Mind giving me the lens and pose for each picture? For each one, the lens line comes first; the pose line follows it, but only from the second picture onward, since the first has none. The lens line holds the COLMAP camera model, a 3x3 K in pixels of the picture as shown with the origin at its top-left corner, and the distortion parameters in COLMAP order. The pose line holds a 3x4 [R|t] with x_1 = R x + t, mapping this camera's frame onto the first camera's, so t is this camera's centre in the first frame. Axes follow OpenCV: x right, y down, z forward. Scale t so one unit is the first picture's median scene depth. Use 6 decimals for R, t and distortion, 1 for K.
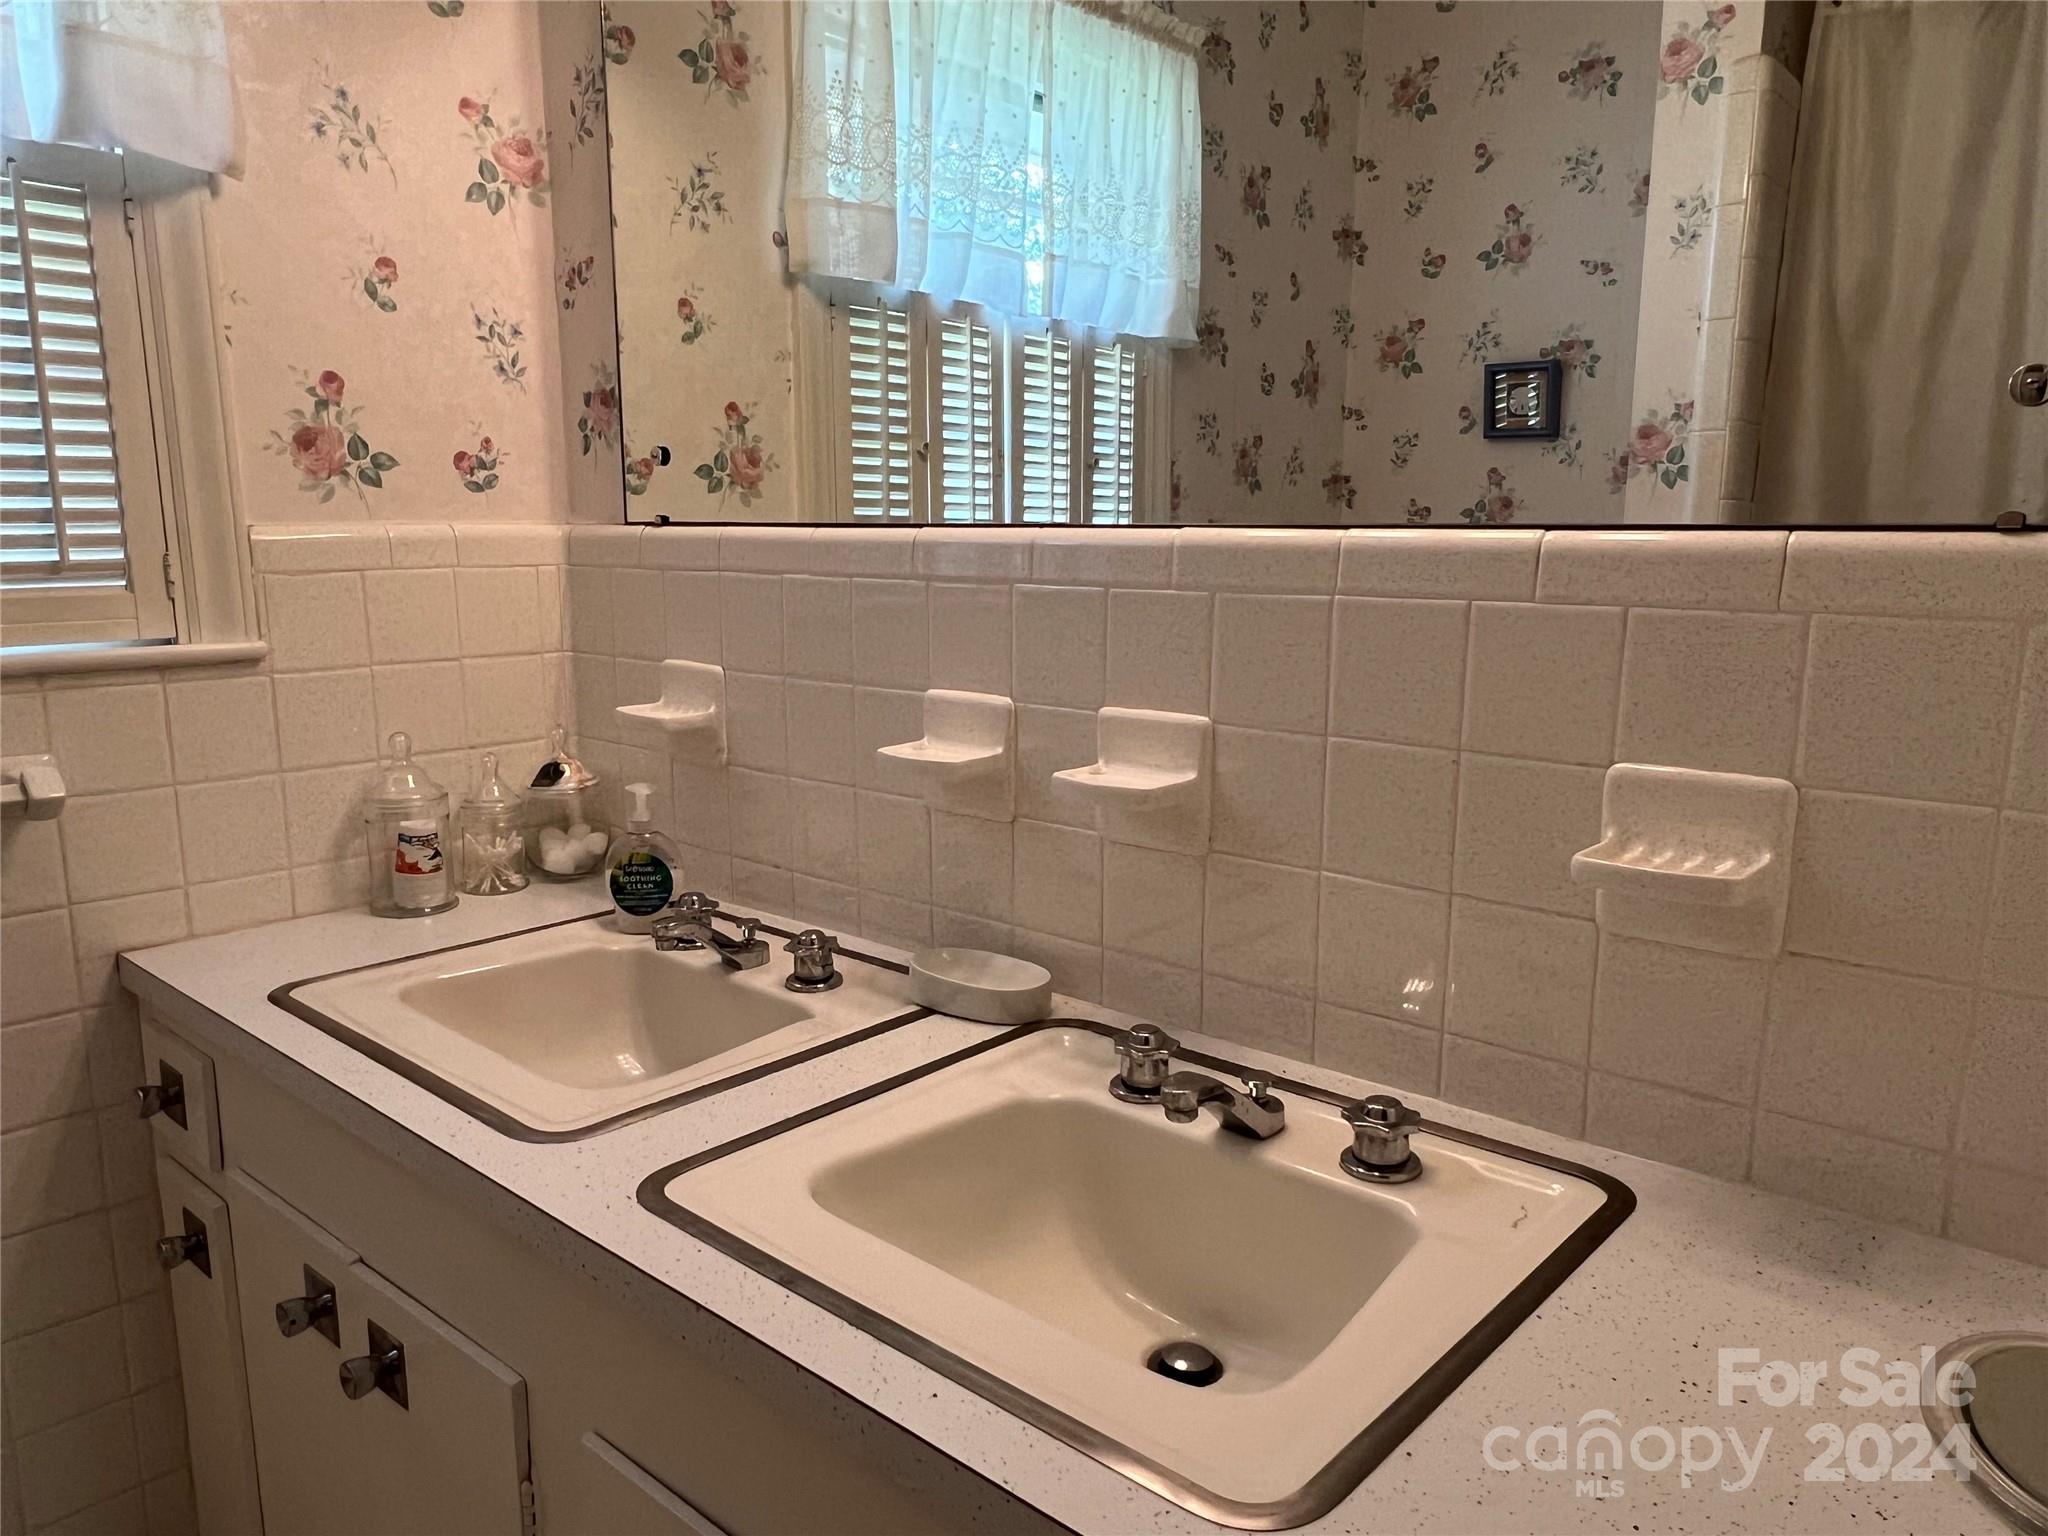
lens RADIAL K [[1432.1, 0, 1007.0], [0, 1432.1, 806.9], [0, 0, 1]] dist [-0.006177, 0.008520]
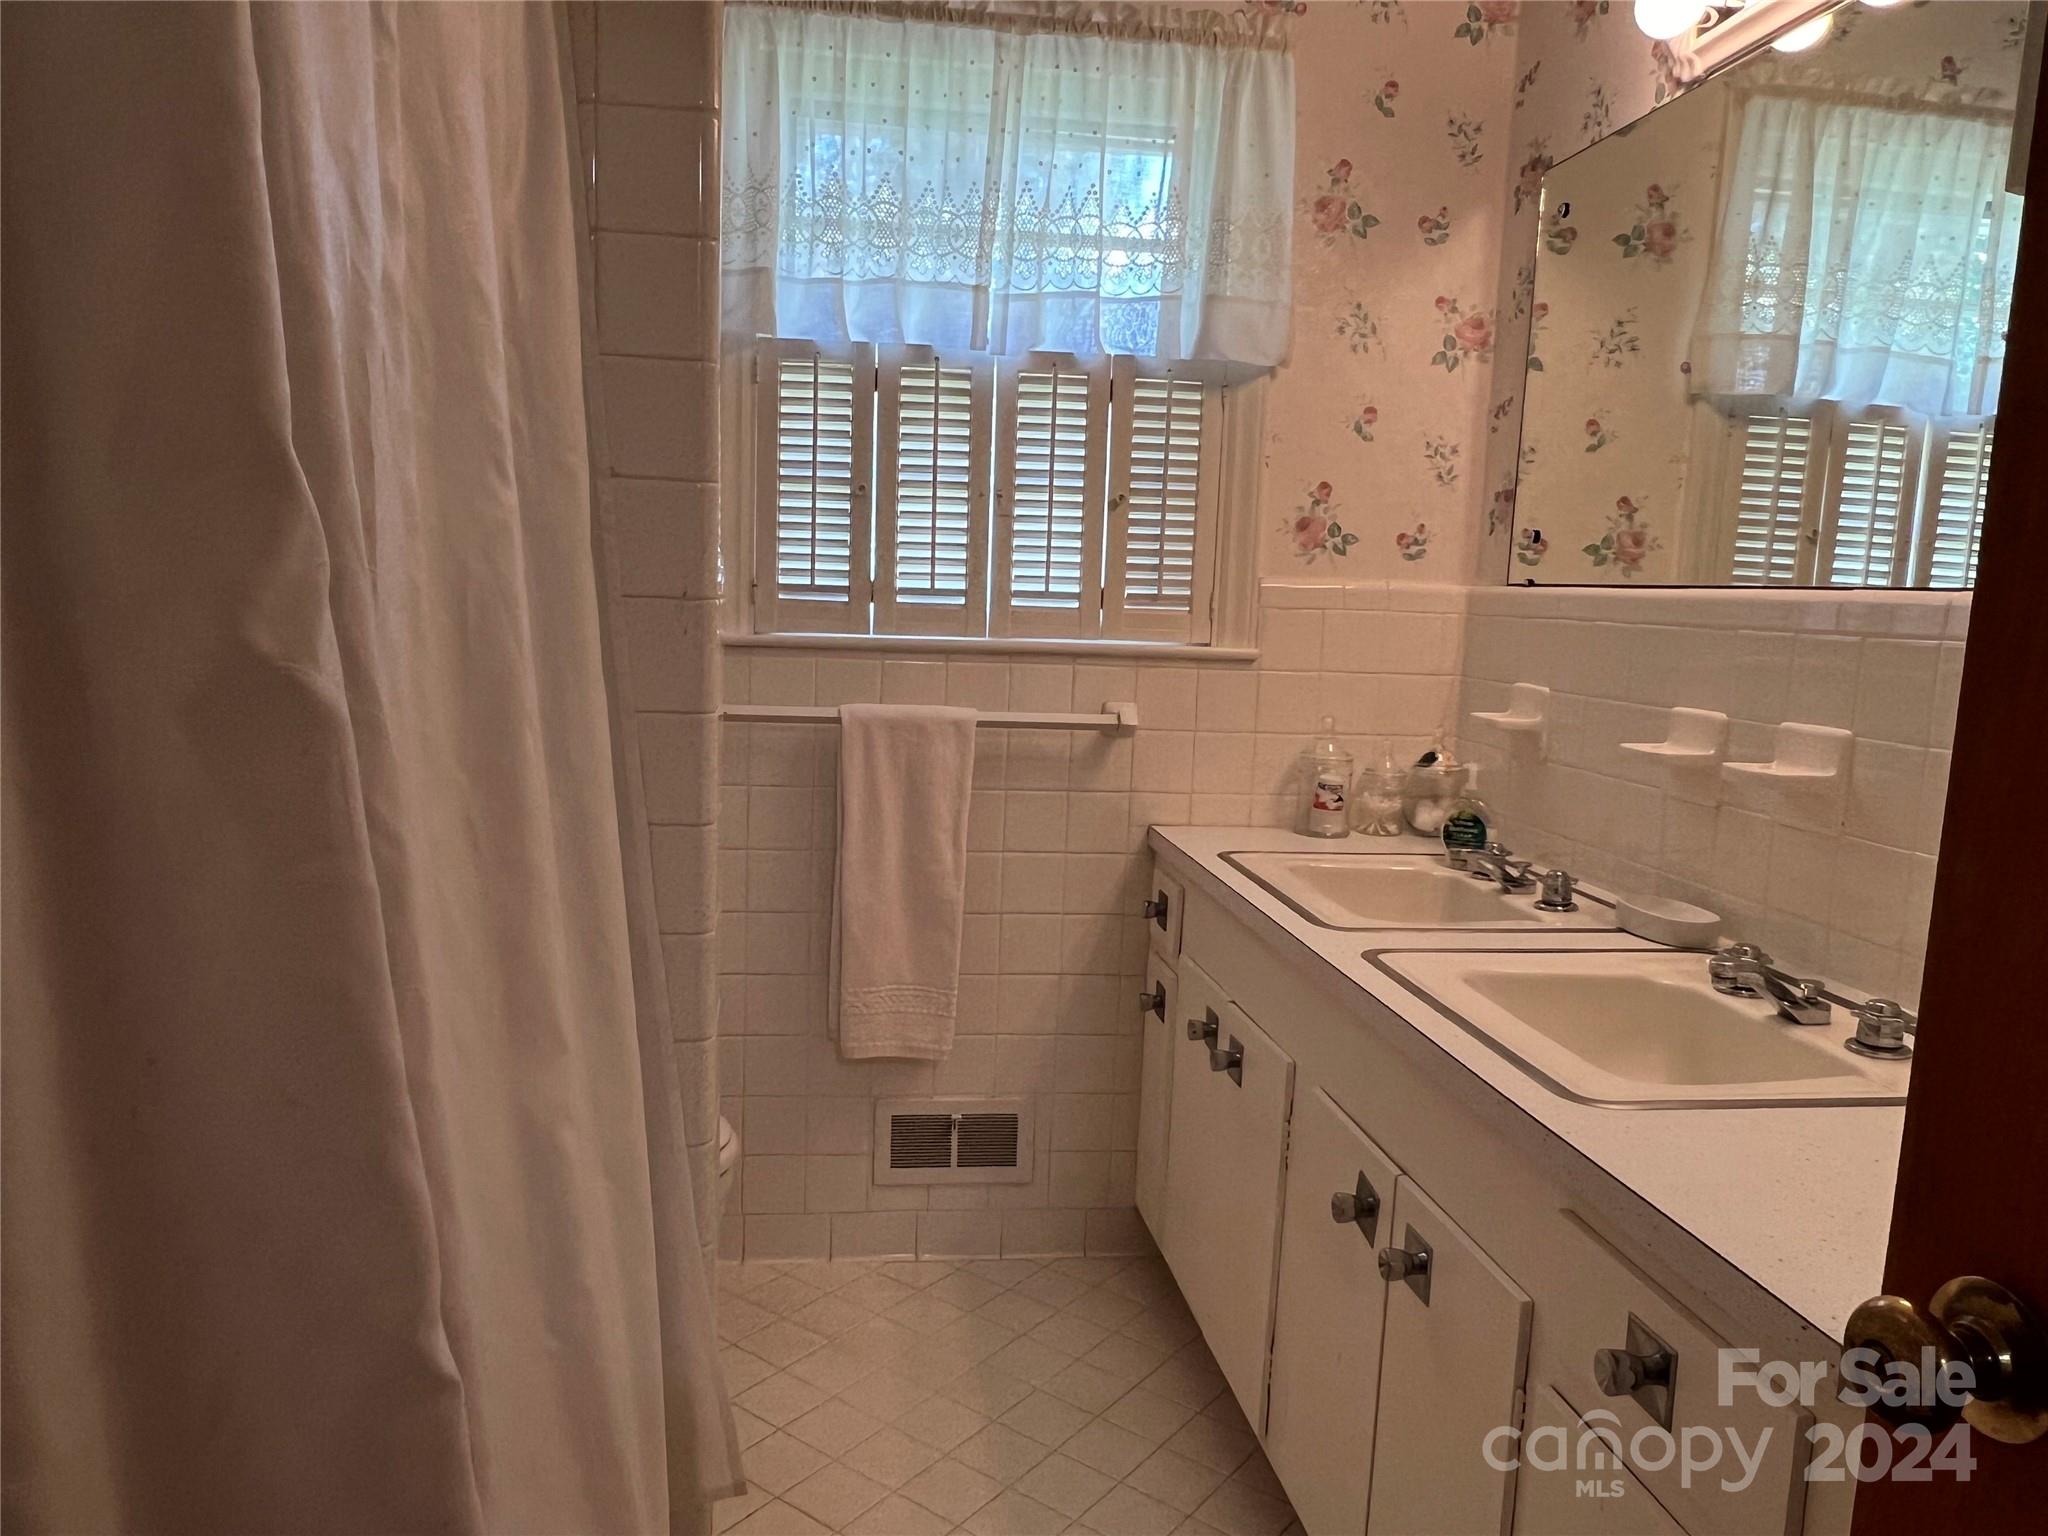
lens RADIAL K [[1432.1, 0, 1025.8], [0, 1432.1, 769.1], [0, 0, 1]] dist [-0.006177, 0.008520]
pose [[0.766528, 0.108233, -0.633025, 0.281203], [-0.161412, 0.986524, -0.026780, 0.092404], [0.621596, 0.122705, 0.773668, -0.346536]]
